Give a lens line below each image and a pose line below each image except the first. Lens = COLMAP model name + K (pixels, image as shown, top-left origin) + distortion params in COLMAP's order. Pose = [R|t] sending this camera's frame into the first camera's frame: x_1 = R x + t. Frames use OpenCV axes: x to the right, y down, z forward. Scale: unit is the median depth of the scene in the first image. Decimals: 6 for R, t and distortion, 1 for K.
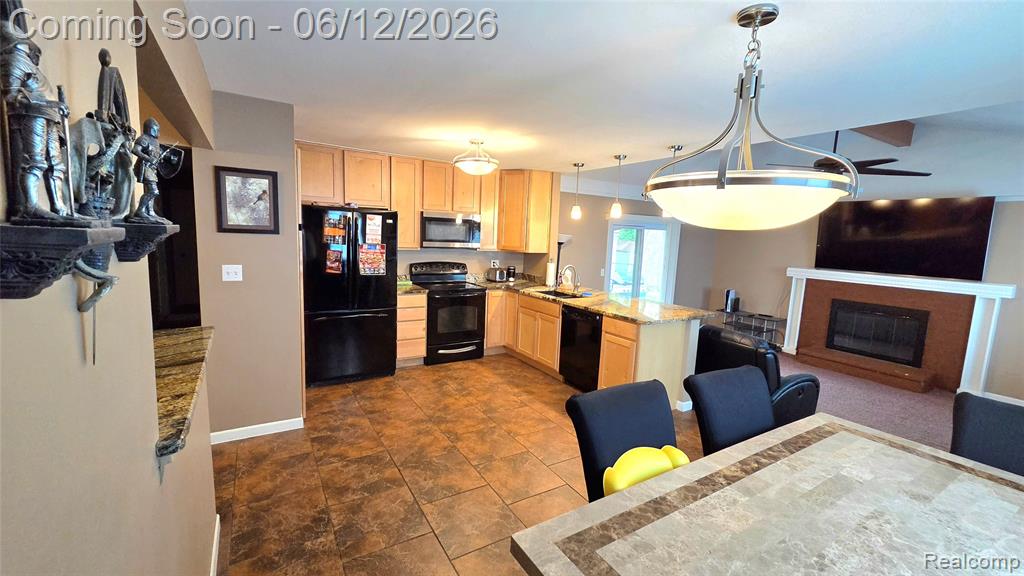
lens RADIAL K [[421.2, 0, 515.0], [0, 421.2, 288.1], [0, 0, 1]] dist [0.000797, -0.000053]
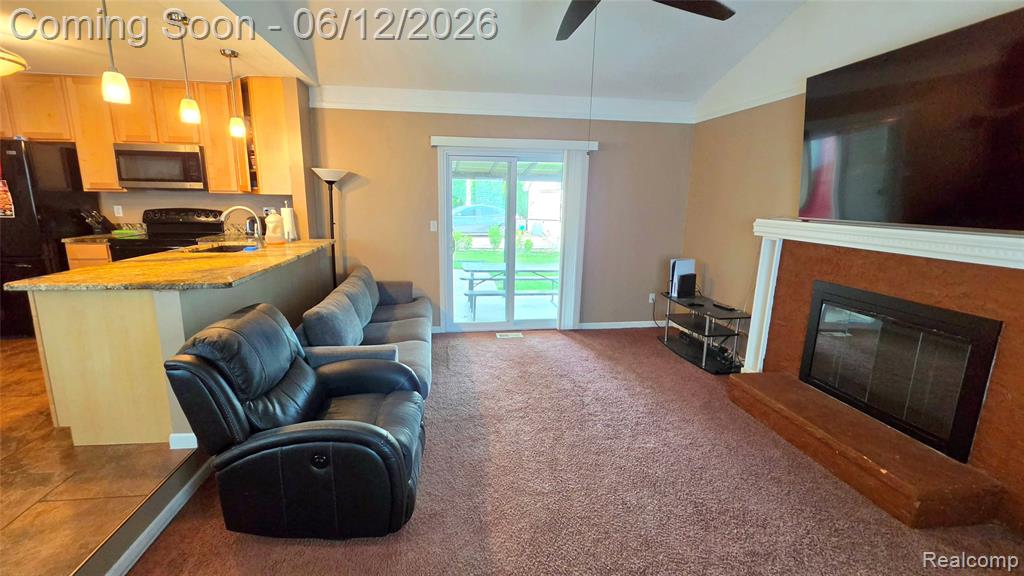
lens RADIAL K [[439.6, 0, 501.1], [0, 439.6, 287.3], [0, 0, 1]] dist [-0.001927, -0.000228]
pose [[0.911010, 0.058139, -0.408265, 0.927166], [-0.033404, 0.997162, 0.067463, 0.015908], [0.411029, -0.047822, 0.910367, 0.577843]]
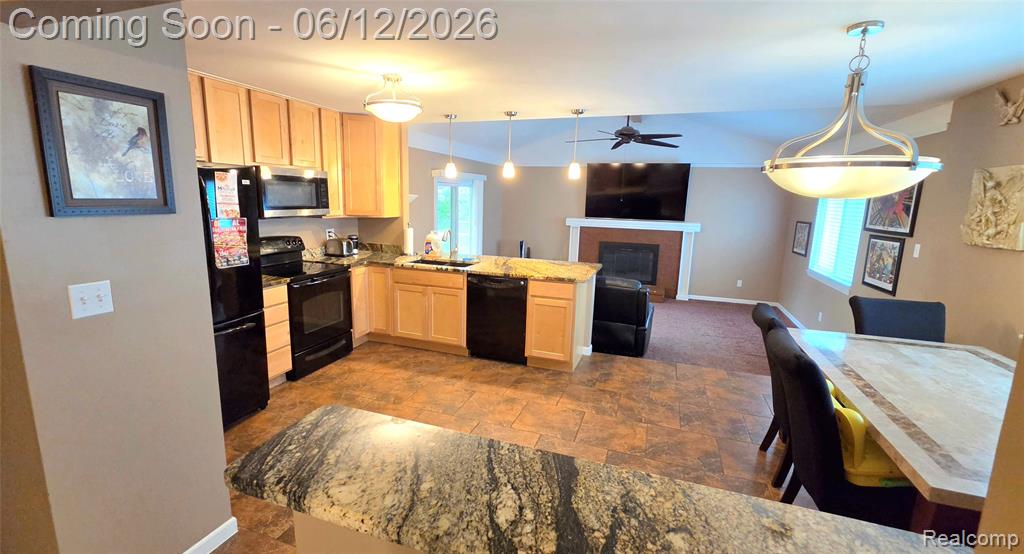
lens RADIAL K [[435.5, 0, 505.1], [0, 435.5, 275.5], [0, 0, 1]] dist [-0.000477, 0.000260]
pose [[0.785021, -0.132527, 0.605127, -0.397326], [0.087642, 0.990782, 0.103292, -0.048210], [-0.613238, -0.028052, 0.789400, 0.208461]]
